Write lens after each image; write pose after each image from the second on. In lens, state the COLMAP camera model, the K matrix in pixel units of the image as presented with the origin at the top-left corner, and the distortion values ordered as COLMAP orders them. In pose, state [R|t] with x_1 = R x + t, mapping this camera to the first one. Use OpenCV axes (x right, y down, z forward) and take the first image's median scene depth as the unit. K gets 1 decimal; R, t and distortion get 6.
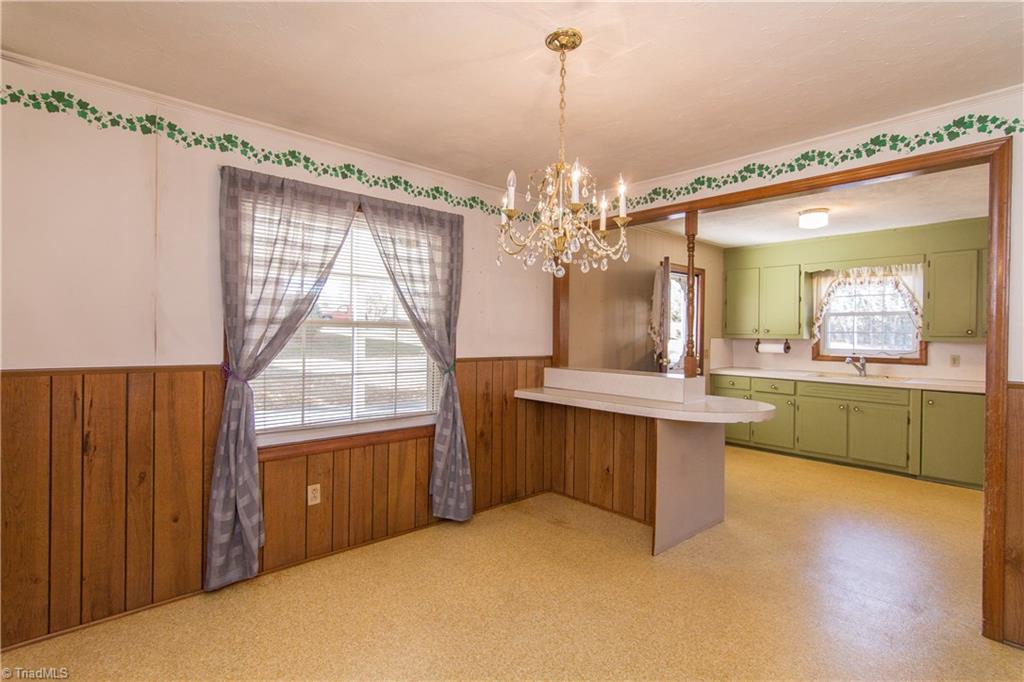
lens RADIAL K [[487.1, 0, 520.0], [0, 487.1, 337.0], [0, 0, 1]] dist [0.002641, 0.000348]
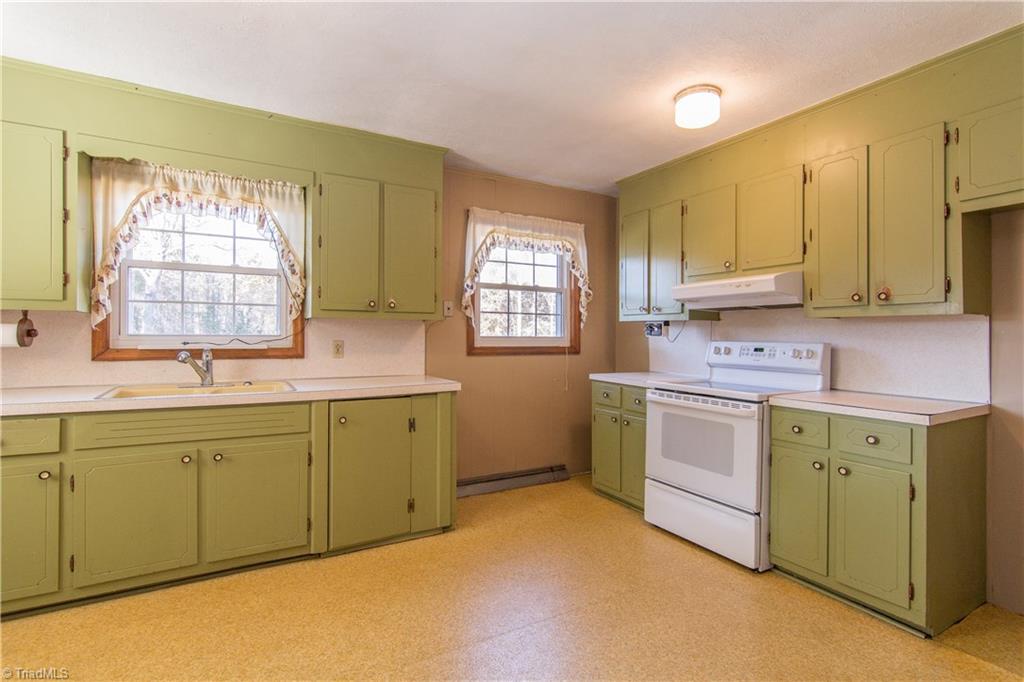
lens RADIAL K [[487.1, 0, 494.7], [0, 487.1, 336.6], [0, 0, 1]] dist [0.002641, 0.000348]
pose [[0.232788, -0.007773, 0.972497, 0.271965], [0.003597, 0.999968, 0.007132, 0.025778], [-0.972521, 0.001838, 0.232808, 0.586981]]
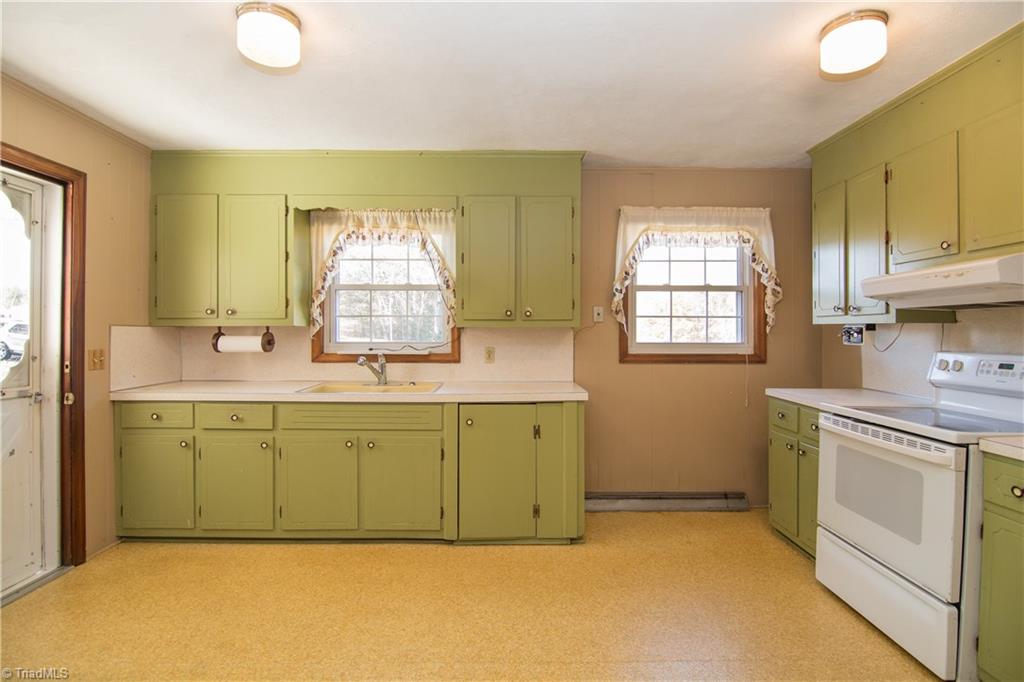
lens RADIAL K [[487.1, 0, 513.0], [0, 487.1, 333.8], [0, 0, 1]] dist [0.002641, 0.000348]
pose [[0.662976, -0.008355, 0.748594, 0.345881], [0.010547, 0.999943, 0.001820, 0.015718], [-0.748567, 0.006689, 0.663026, 0.458203]]
